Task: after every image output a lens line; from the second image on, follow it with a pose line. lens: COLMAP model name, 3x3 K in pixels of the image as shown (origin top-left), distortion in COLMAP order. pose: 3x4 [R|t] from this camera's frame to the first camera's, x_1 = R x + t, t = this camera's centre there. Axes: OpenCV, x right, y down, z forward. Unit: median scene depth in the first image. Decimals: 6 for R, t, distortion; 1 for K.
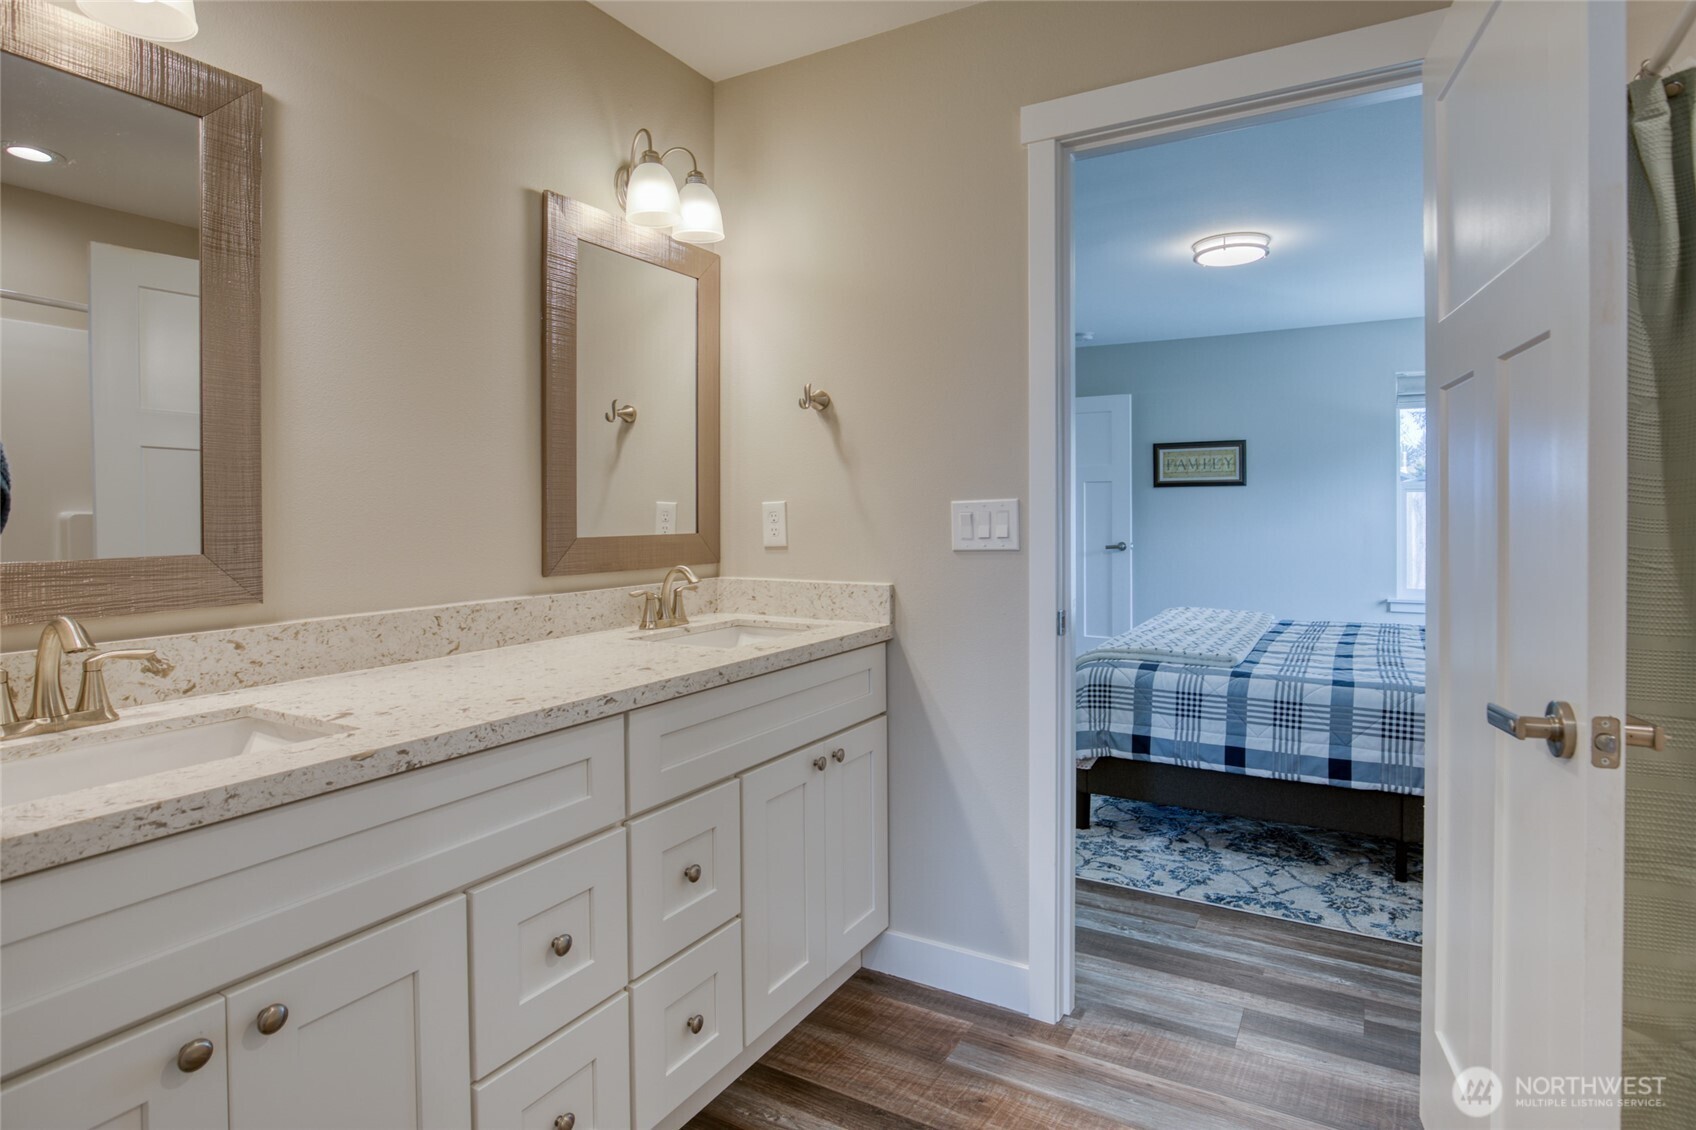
lens RADIAL K [[882.0, 0, 856.1], [0, 882.0, 514.4], [0, 0, 1]] dist [-0.022988, 0.004748]
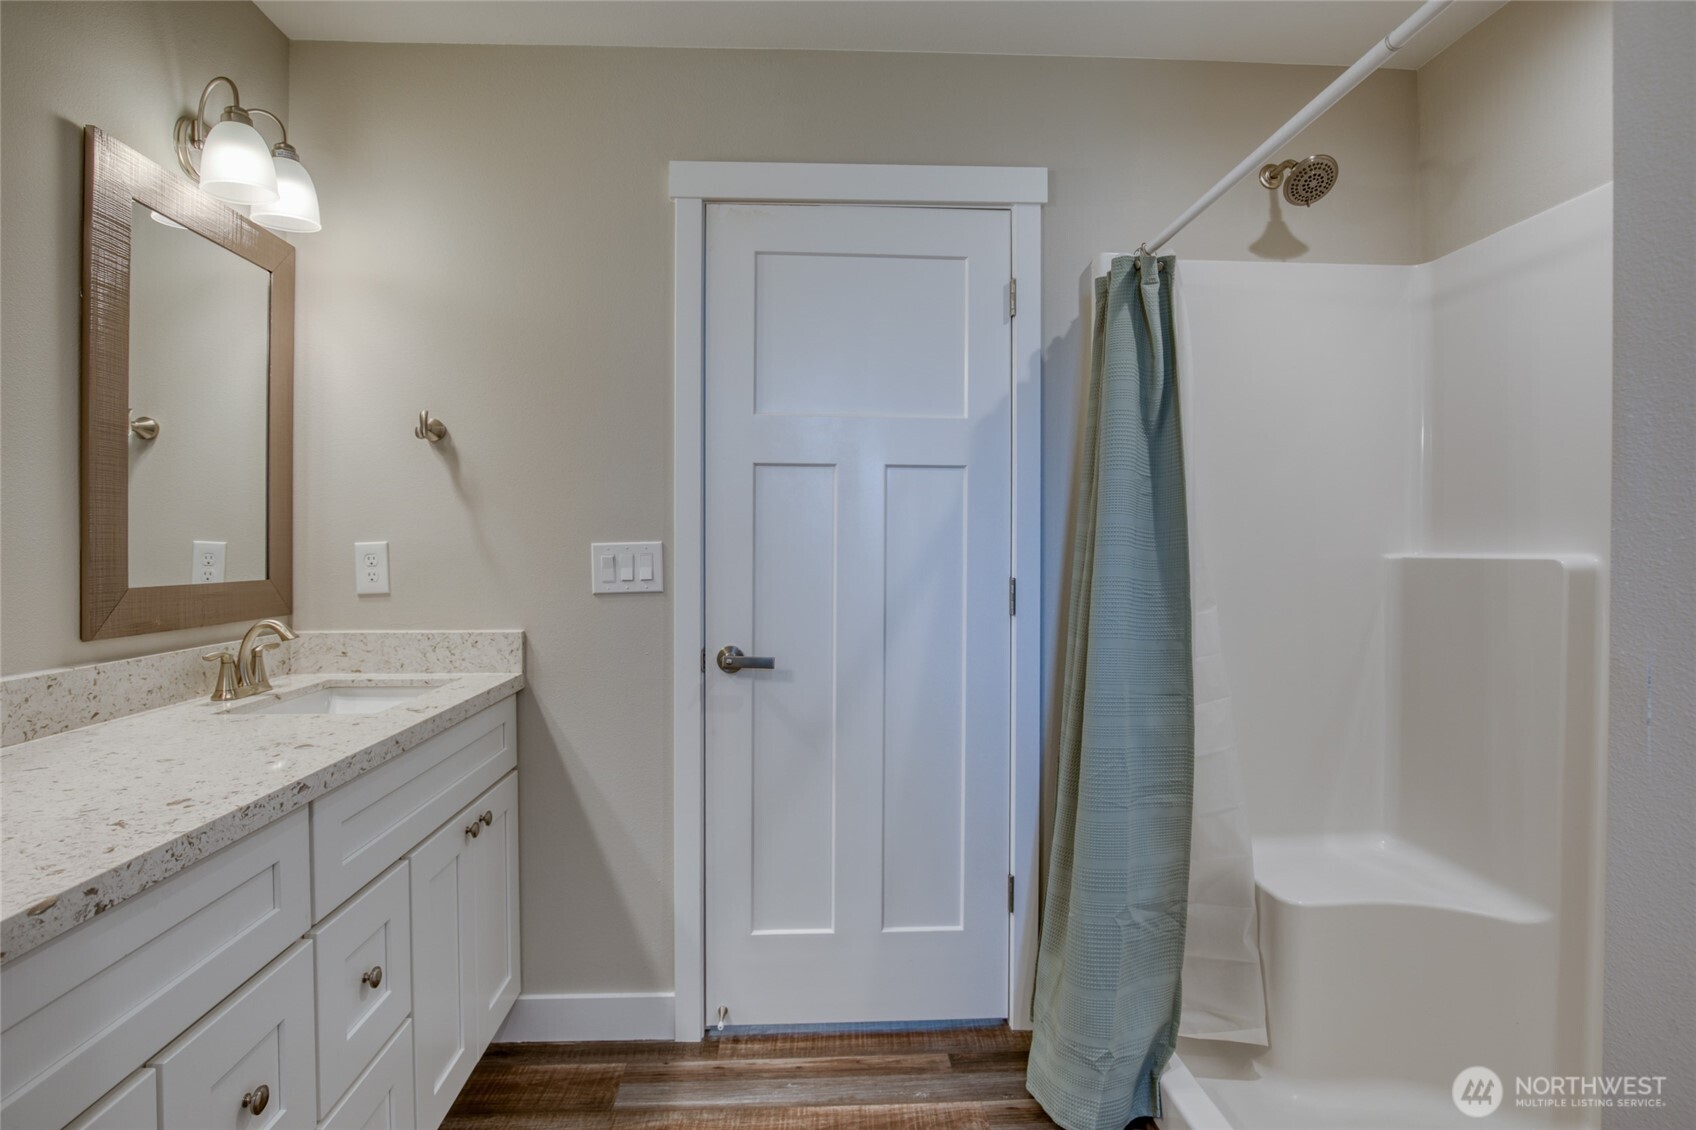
lens RADIAL K [[869.4, 0, 831.0], [0, 869.4, 556.9], [0, 0, 1]] dist [-0.032975, 0.005280]
pose [[0.841902, -0.001115, 0.539630, -0.208873], [-0.000682, 0.999995, 0.003129, -0.003538], [-0.539630, -0.003002, 0.841897, 0.047470]]
